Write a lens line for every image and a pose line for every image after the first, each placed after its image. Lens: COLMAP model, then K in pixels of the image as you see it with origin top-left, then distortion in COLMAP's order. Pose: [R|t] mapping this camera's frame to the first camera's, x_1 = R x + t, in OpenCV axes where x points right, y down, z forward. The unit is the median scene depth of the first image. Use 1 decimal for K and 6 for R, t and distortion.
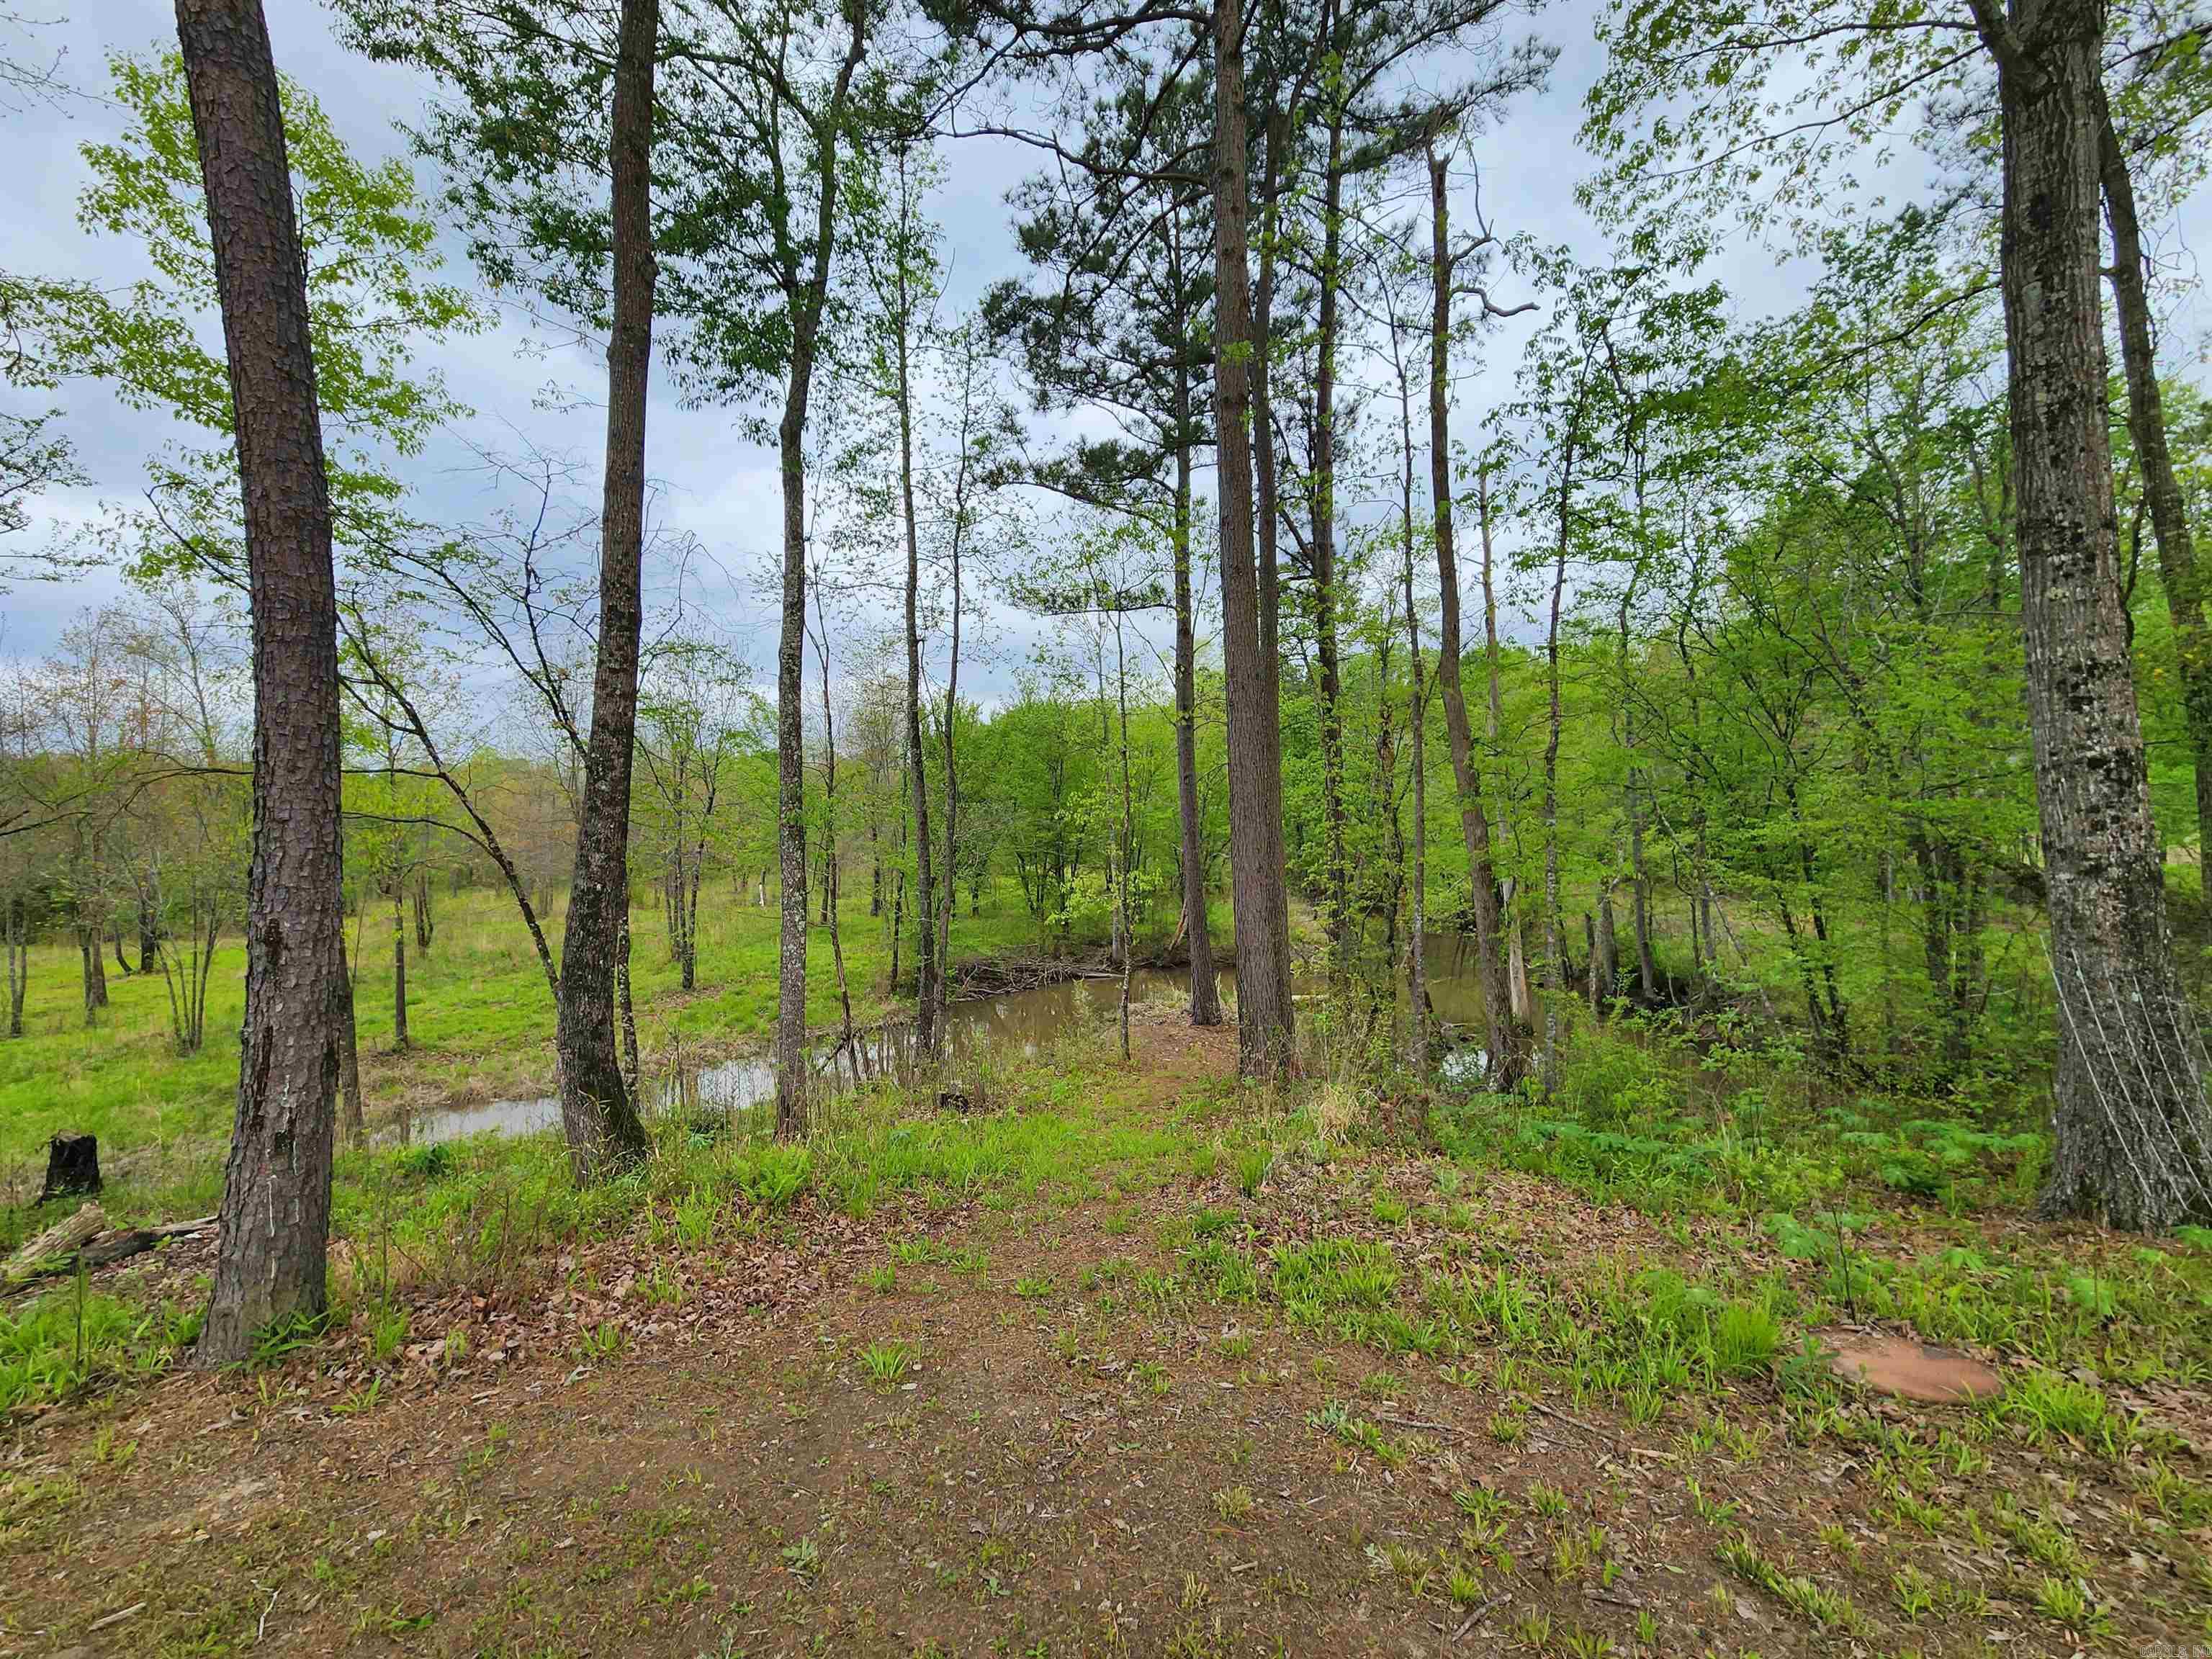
lens RADIAL K [[884.0, 0, 1084.6], [0, 884.0, 826.0], [0, 0, 1]] dist [-0.006503, 0.000620]
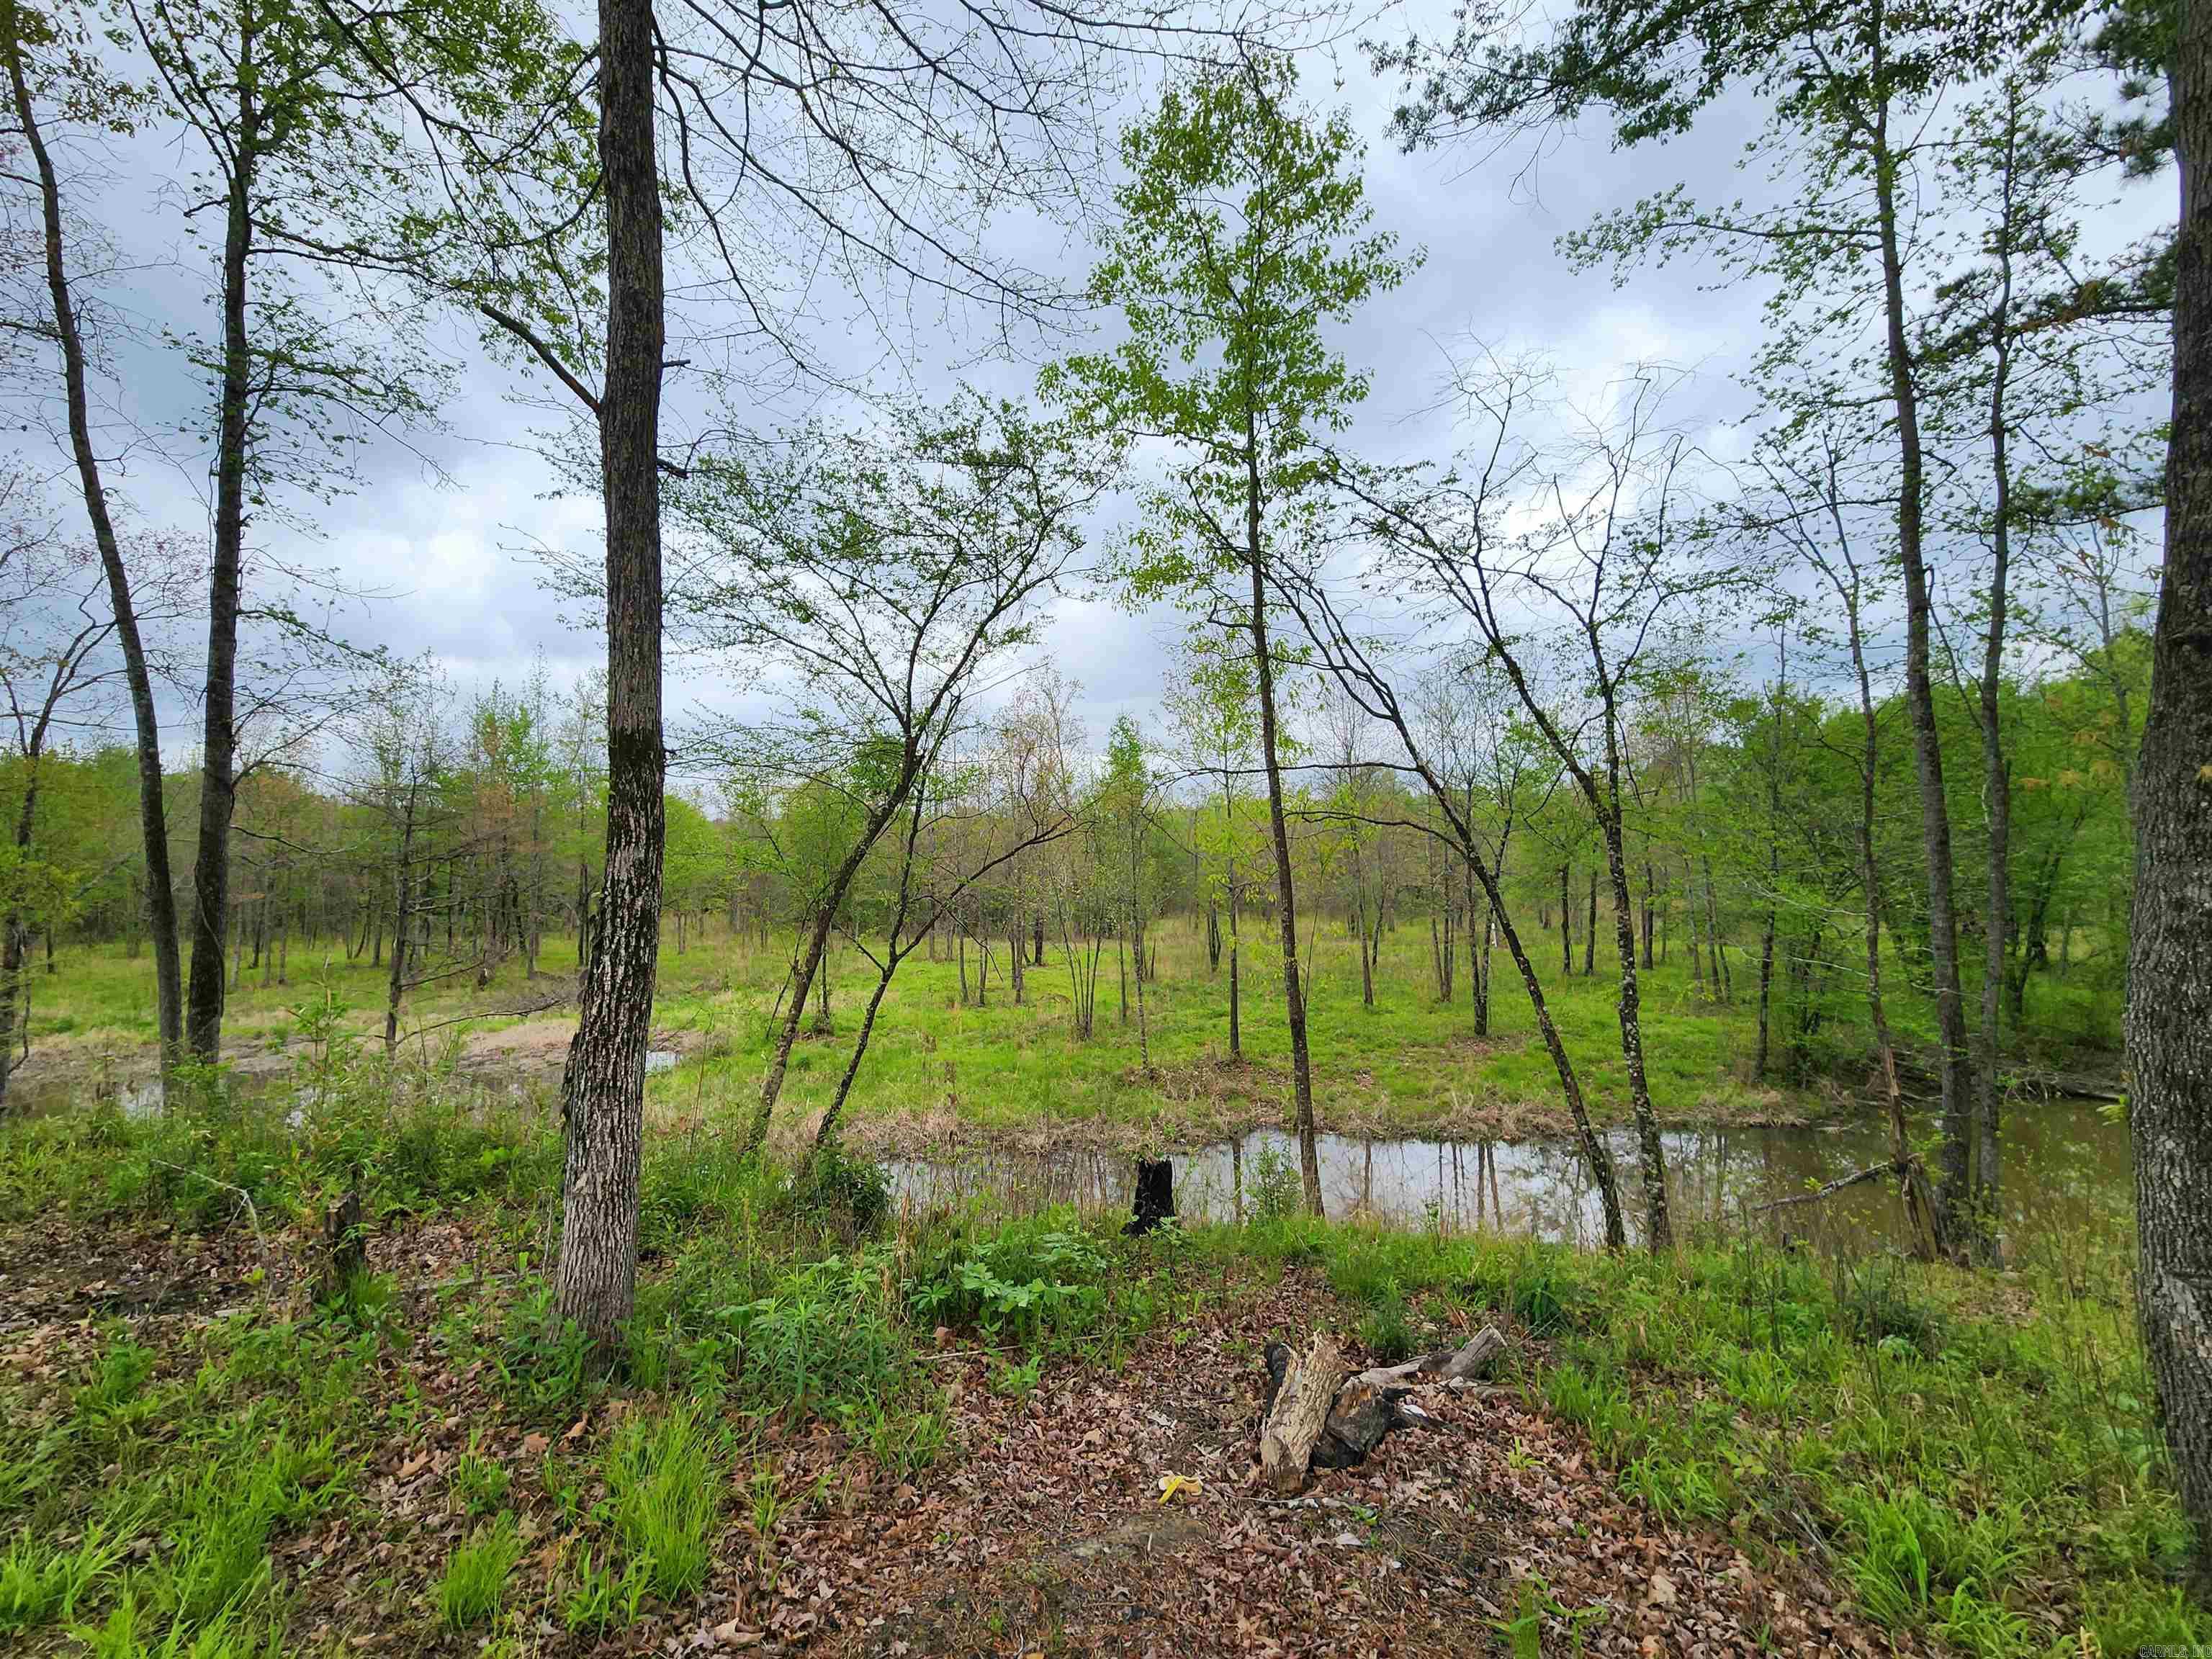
lens RADIAL K [[884.0, 0, 1084.6], [0, 884.0, 826.0], [0, 0, 1]] dist [-0.006503, 0.000620]
pose [[0.743370, -0.024035, -0.668448, -0.407171], [-0.003410, 0.999205, -0.039721, 0.029556], [0.668871, 0.031807, 0.742697, 0.177819]]
